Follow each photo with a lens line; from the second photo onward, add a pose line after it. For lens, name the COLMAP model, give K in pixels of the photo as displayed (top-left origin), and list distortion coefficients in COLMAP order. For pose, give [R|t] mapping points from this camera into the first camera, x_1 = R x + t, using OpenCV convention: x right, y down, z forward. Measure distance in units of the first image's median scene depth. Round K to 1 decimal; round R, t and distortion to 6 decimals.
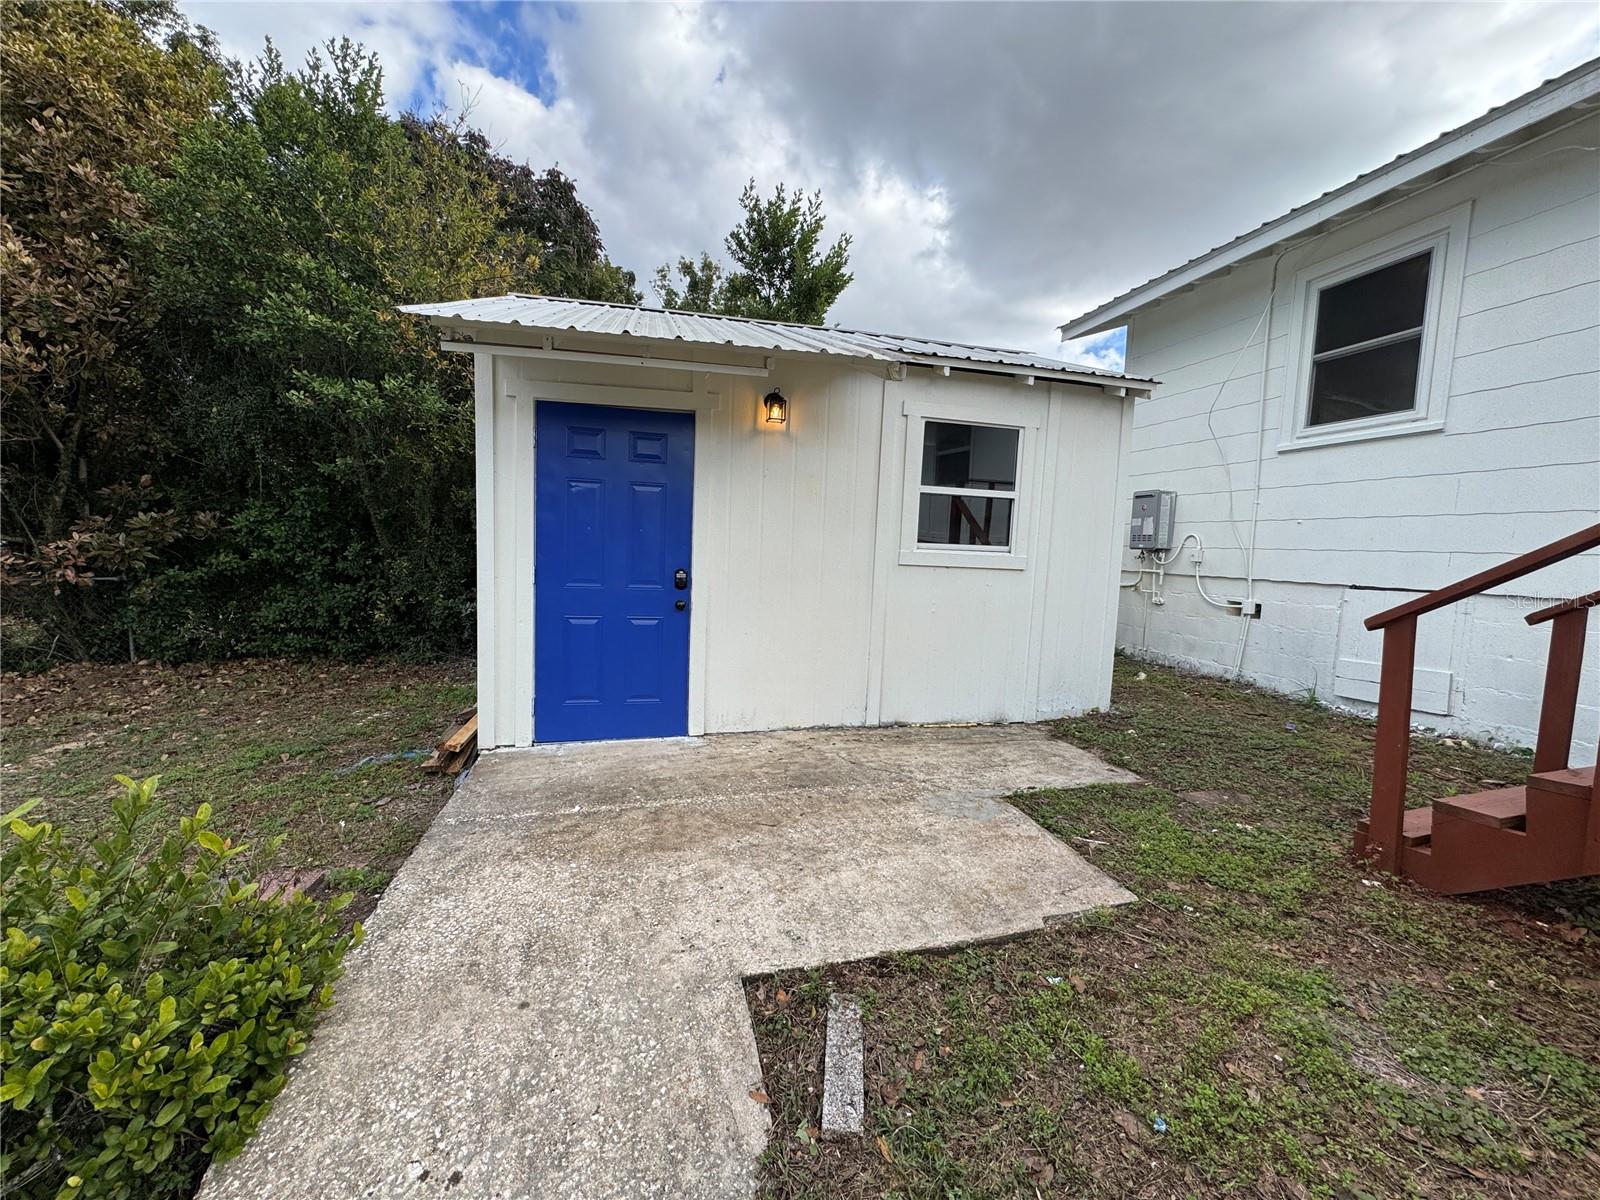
lens RADIAL K [[633.3, 0, 796.7], [0, 633.3, 603.2], [0, 0, 1]] dist [-0.002289, 0.000425]
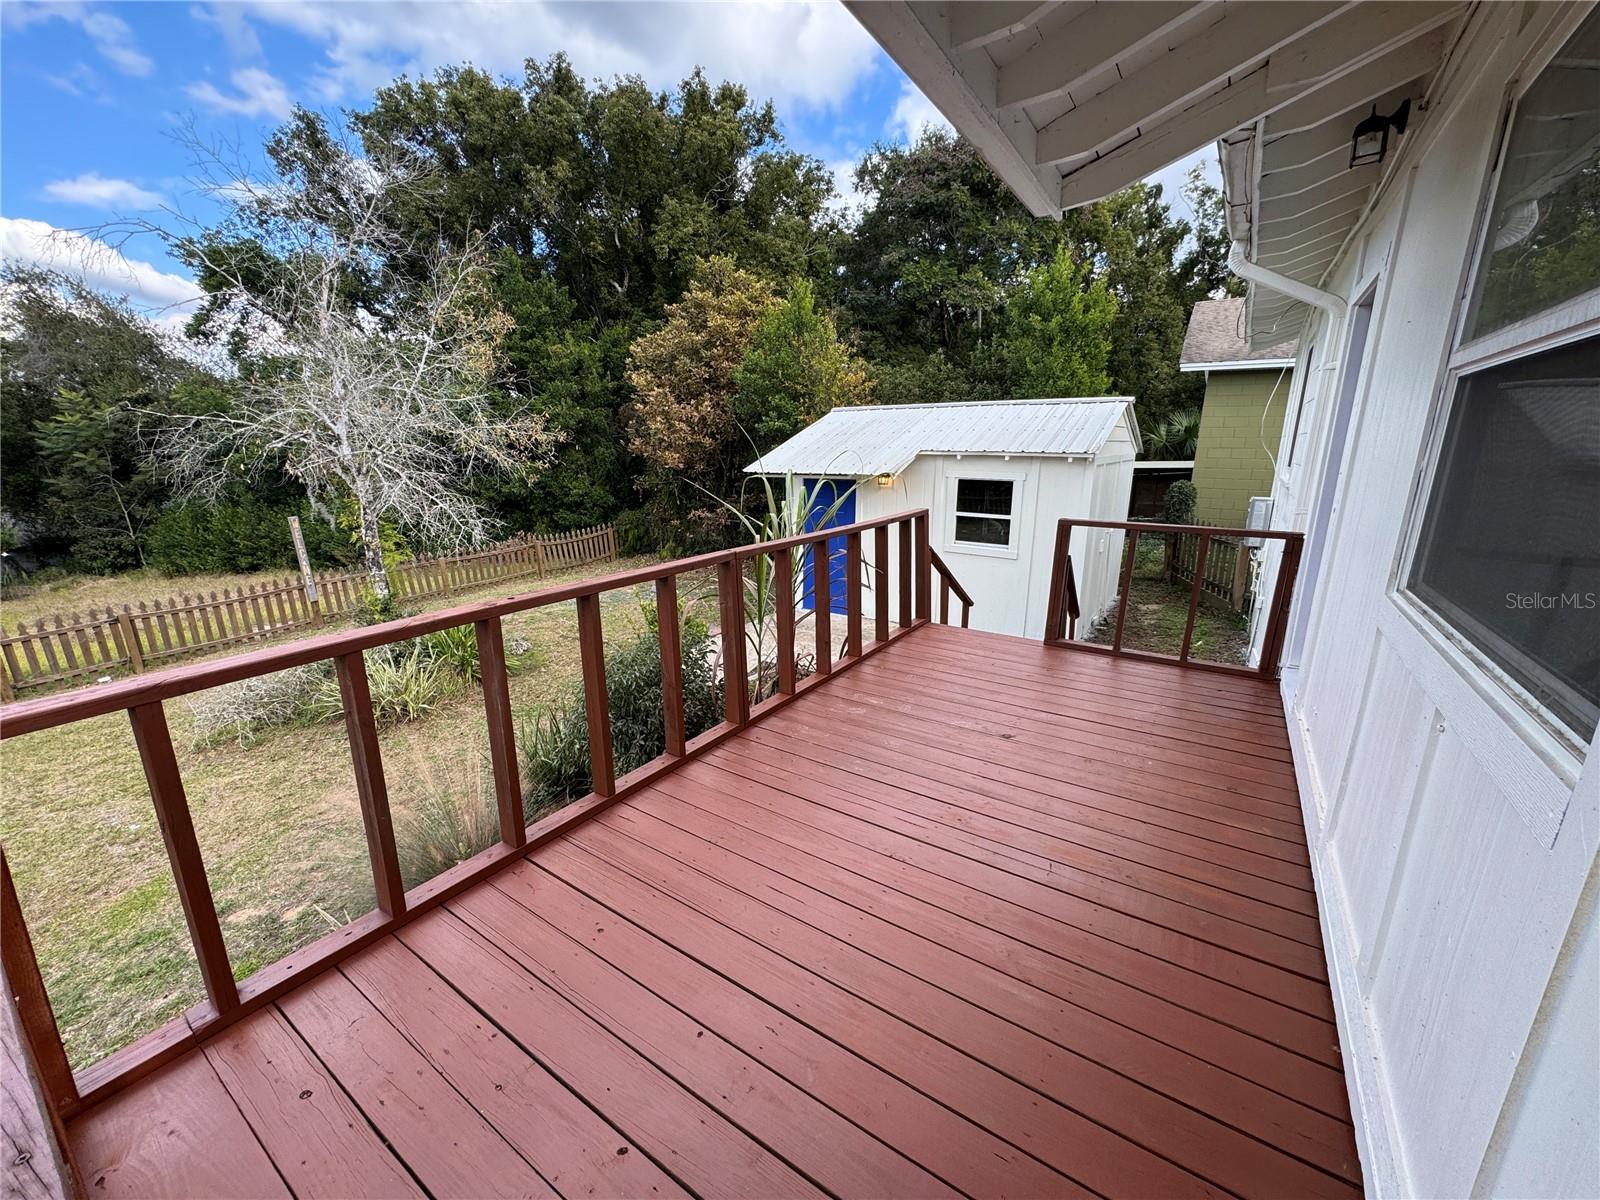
lens RADIAL K [[633.3, 0, 801.3], [0, 633.3, 600.8], [0, 0, 1]] dist [-0.002289, 0.000425]
pose [[0.668627, 0.147549, -0.728812, 1.349000], [-0.047045, 0.986546, 0.156568, -0.199864], [0.742108, -0.070399, 0.666573, -0.684473]]
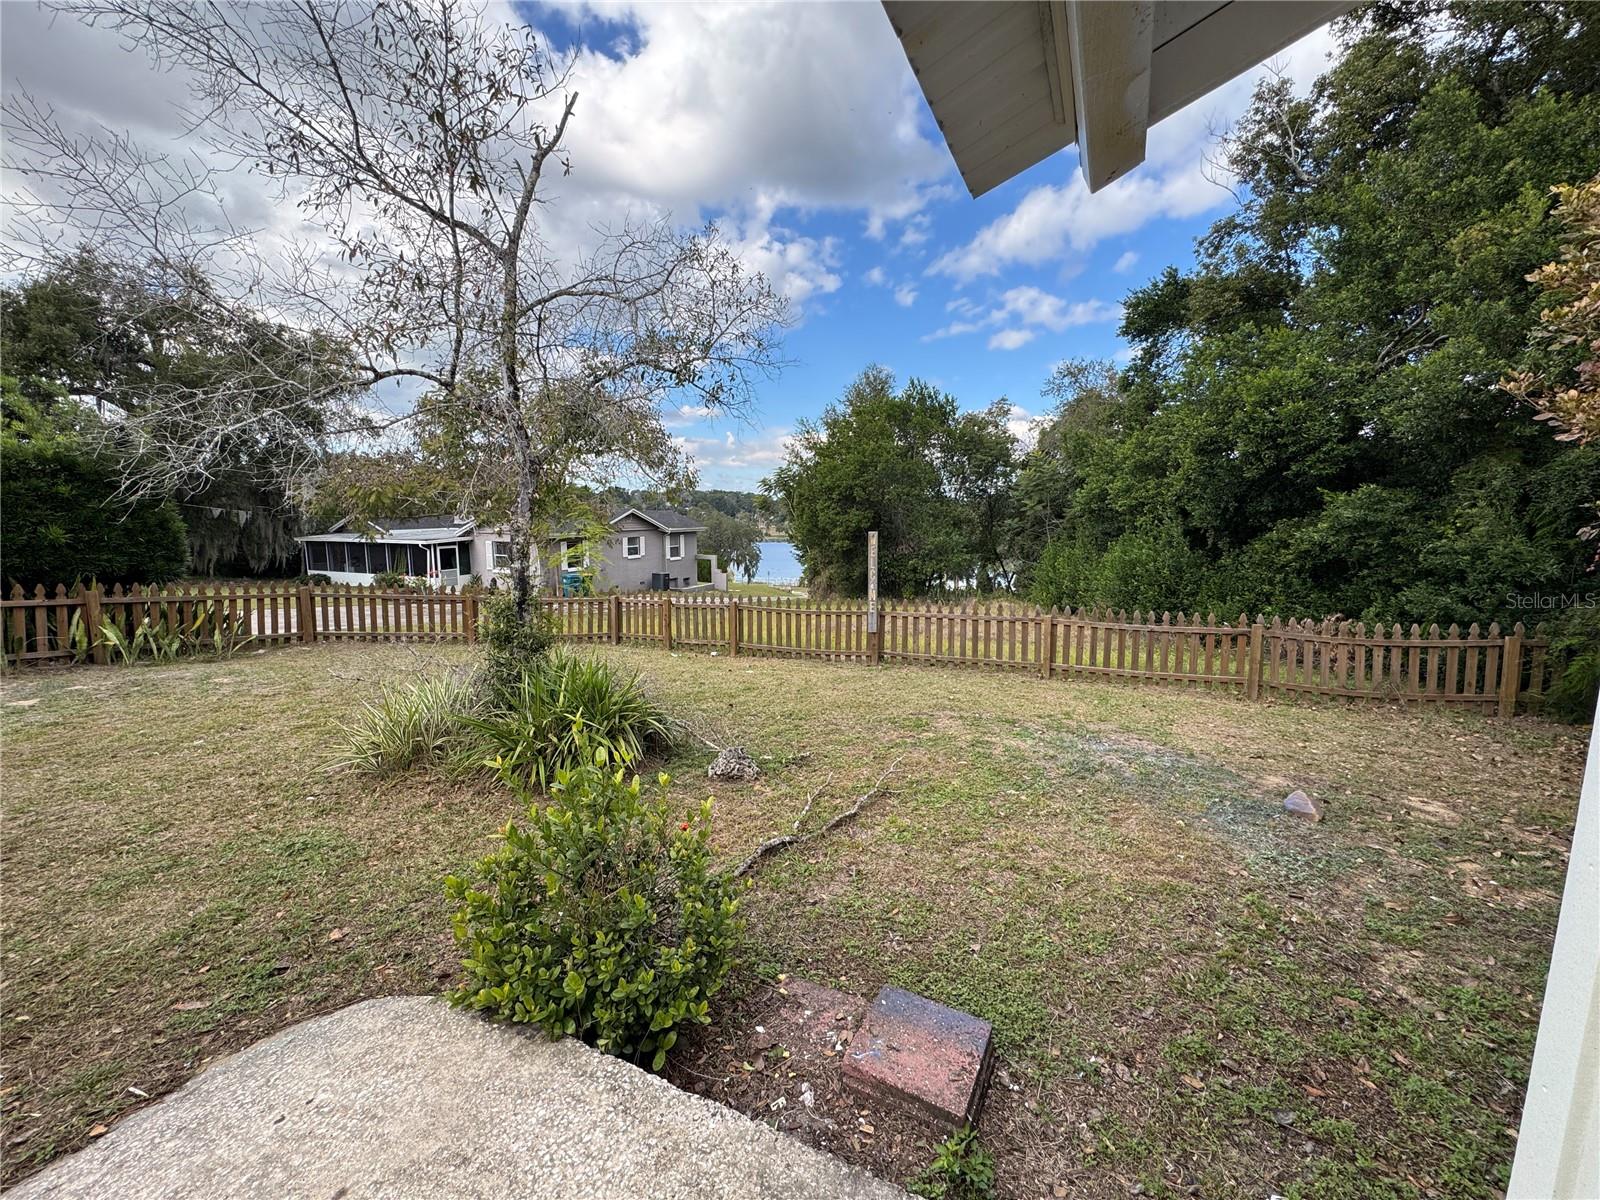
lens RADIAL K [[633.3, 0, 804.3], [0, 633.3, 601.2], [0, 0, 1]] dist [-0.002289, 0.000425]
pose [[-0.639209, 0.064009, -0.766365, -0.099332], [-0.097708, 0.981695, 0.163490, -0.139798], [0.762801, 0.179384, -0.621254, 0.773822]]
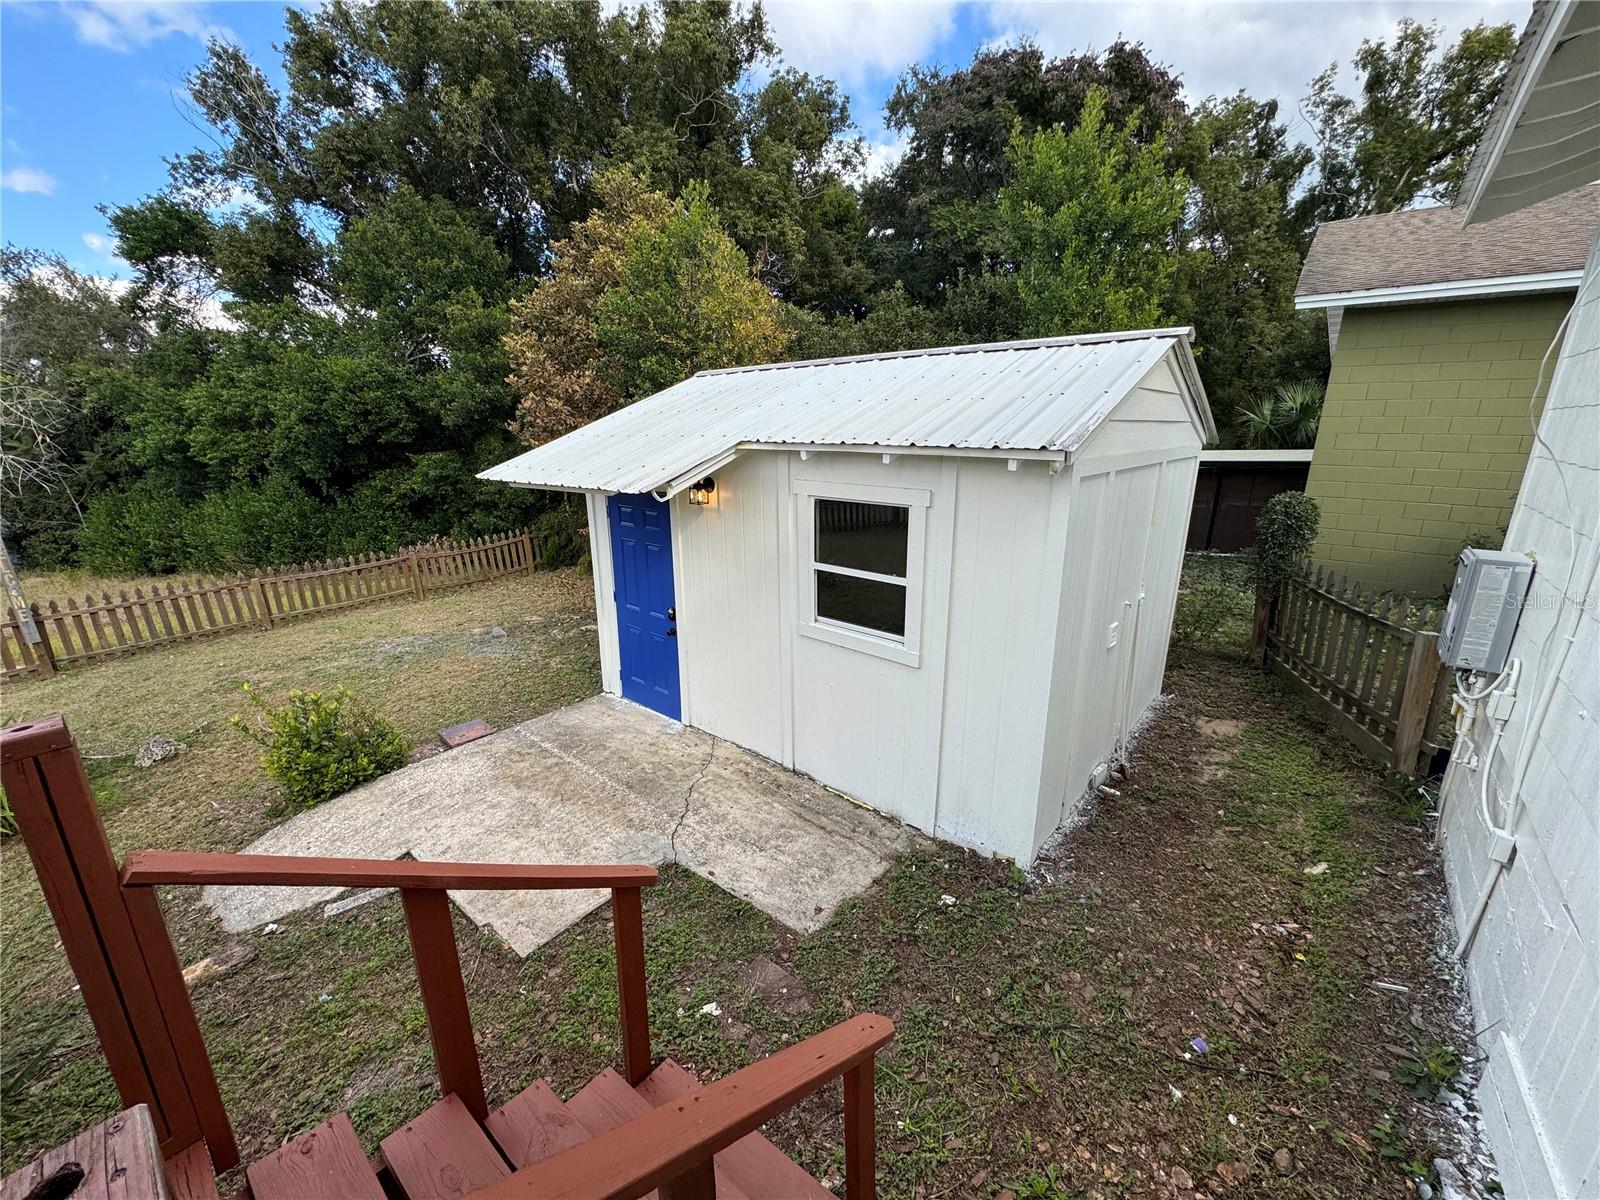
lens RADIAL K [[633.3, 0, 800.6], [0, 633.3, 600.0], [0, 0, 1]] dist [-0.002289, 0.000425]
pose [[0.581403, 0.179995, -0.793456, 0.991559], [-0.052199, 0.981465, 0.184396, -0.312598], [0.811940, -0.065791, 0.580022, 0.398578]]
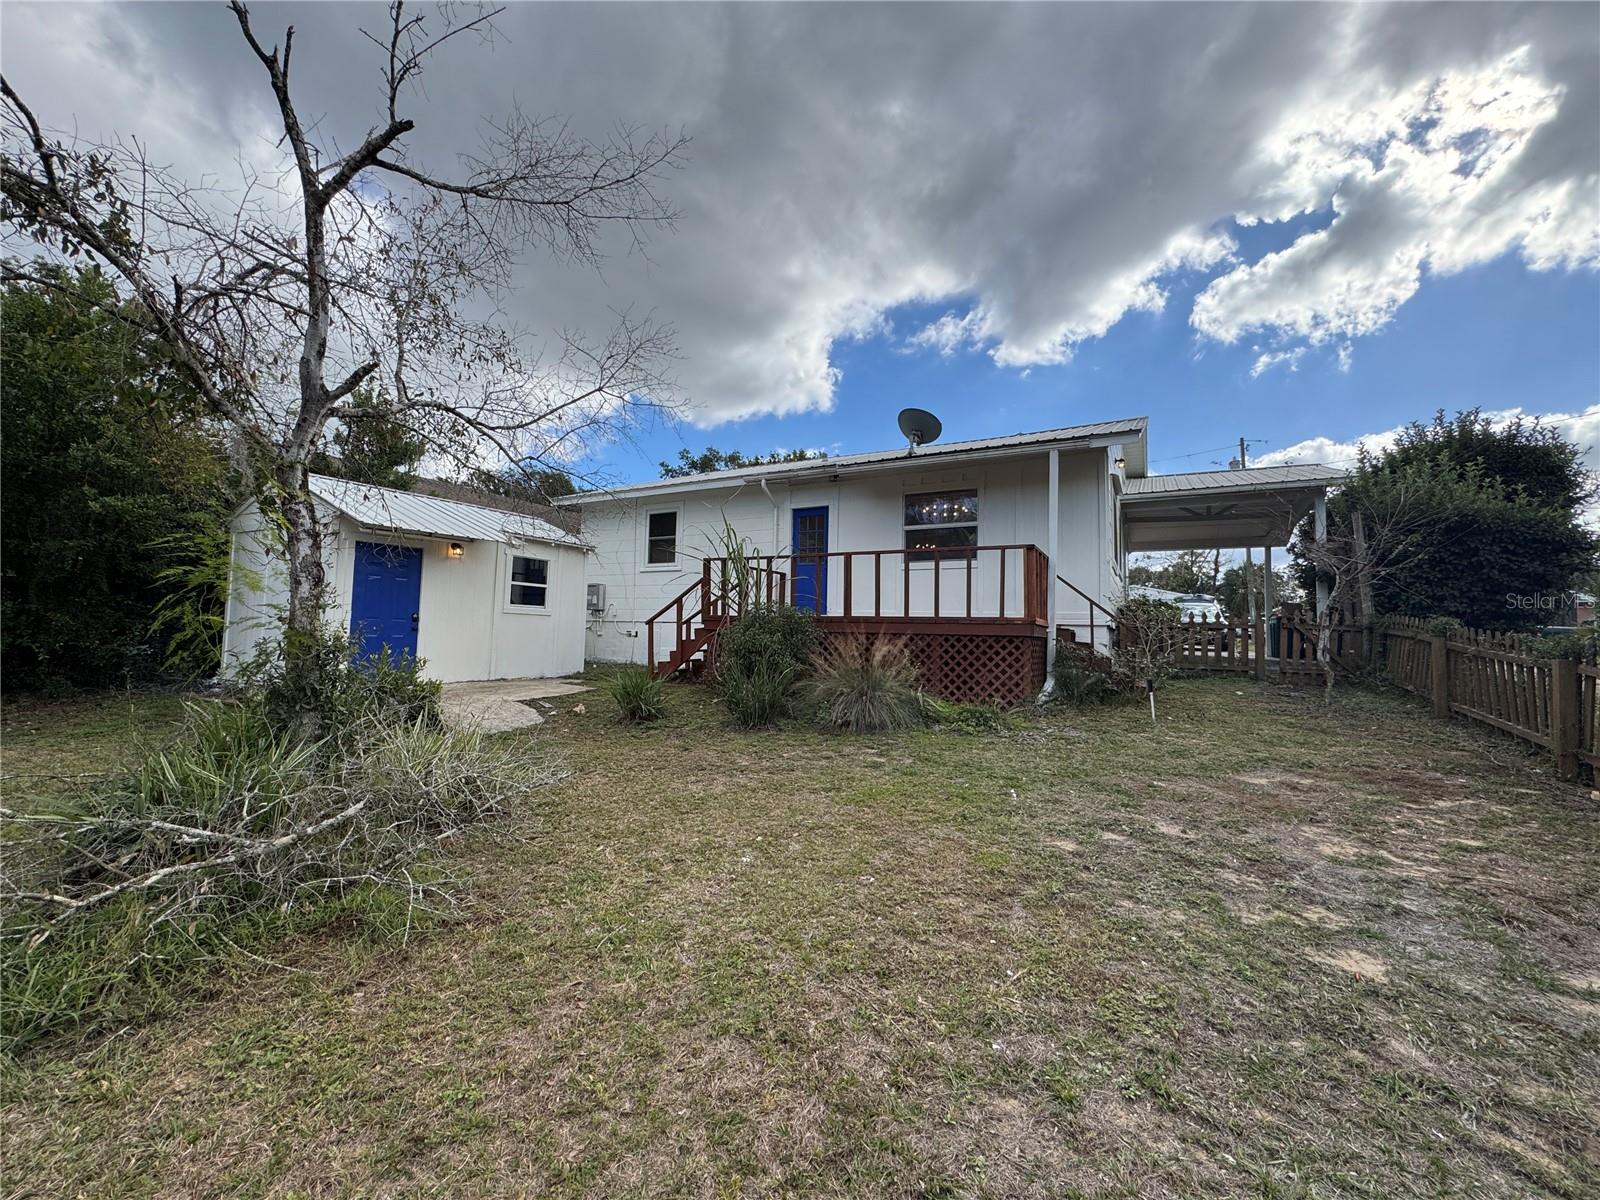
lens RADIAL K [[633.3, 0, 802.0], [0, 633.3, 600.8], [0, 0, 1]] dist [-0.002289, 0.000425]
pose [[0.677697, 0.017919, 0.735123, -0.871059], [0.069854, 0.993613, -0.088617, 0.194208], [-0.732016, 0.111407, 0.672117, -1.530087]]
